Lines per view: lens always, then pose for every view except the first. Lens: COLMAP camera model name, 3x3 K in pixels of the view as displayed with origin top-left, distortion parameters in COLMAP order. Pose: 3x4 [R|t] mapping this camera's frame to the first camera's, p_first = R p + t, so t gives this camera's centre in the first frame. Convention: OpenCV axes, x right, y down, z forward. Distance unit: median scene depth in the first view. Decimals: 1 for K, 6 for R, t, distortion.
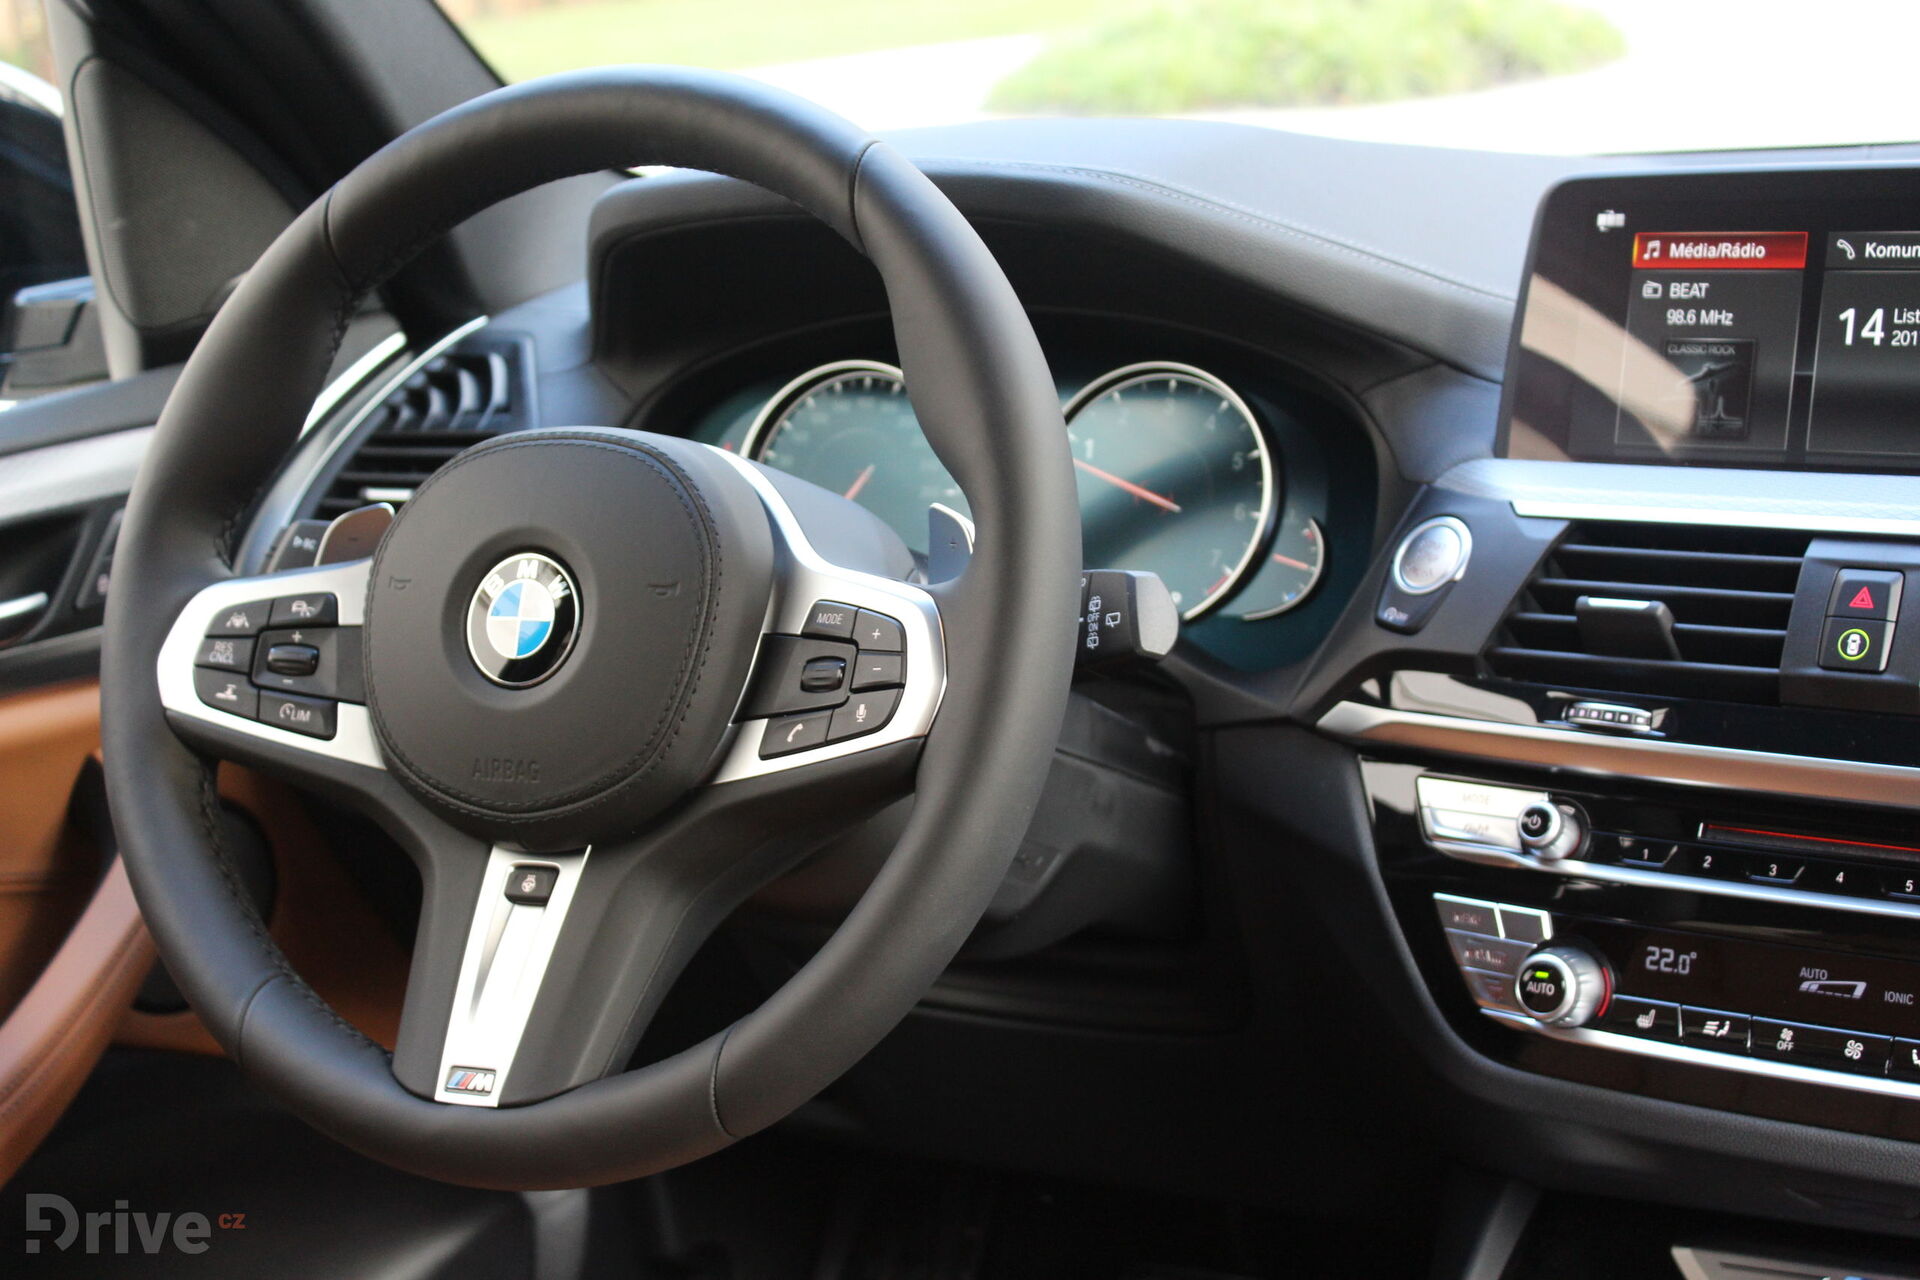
lens RADIAL K [[3265.9, 0, 1046.1], [0, 3265.9, 637.8], [0, 0, 1]] dist [-0.116146, 0.977847]
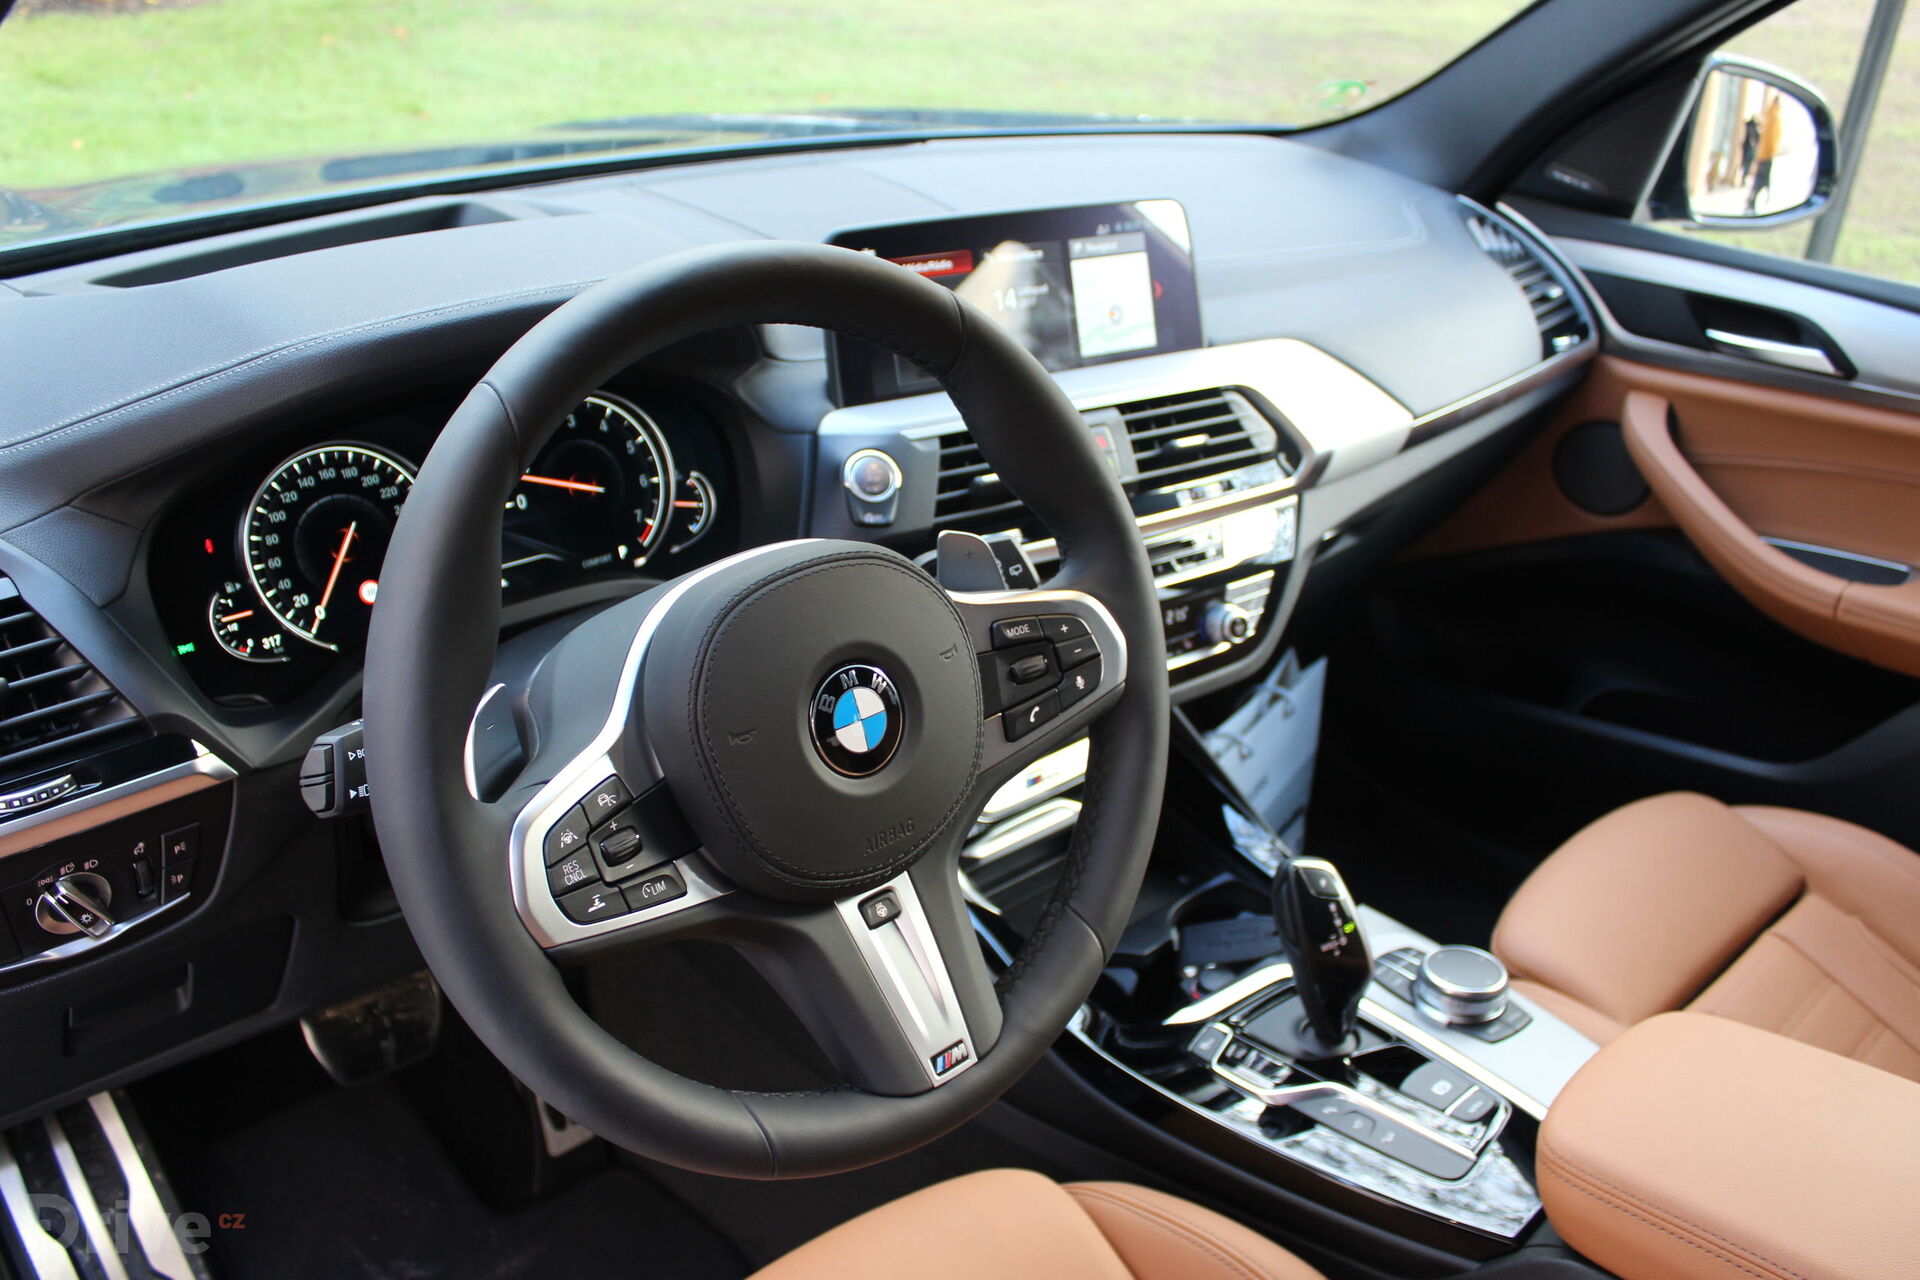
lens RADIAL K [[1601.2, 0, 957.2], [0, 1601.2, 633.5], [0, 0, 1]] dist [-0.155547, 0.158424]
pose [[0.317655, -0.339092, 0.885501, -0.657355], [0.126881, 0.940672, 0.314703, -0.215740], [-0.939679, 0.012386, 0.341834, 0.751513]]
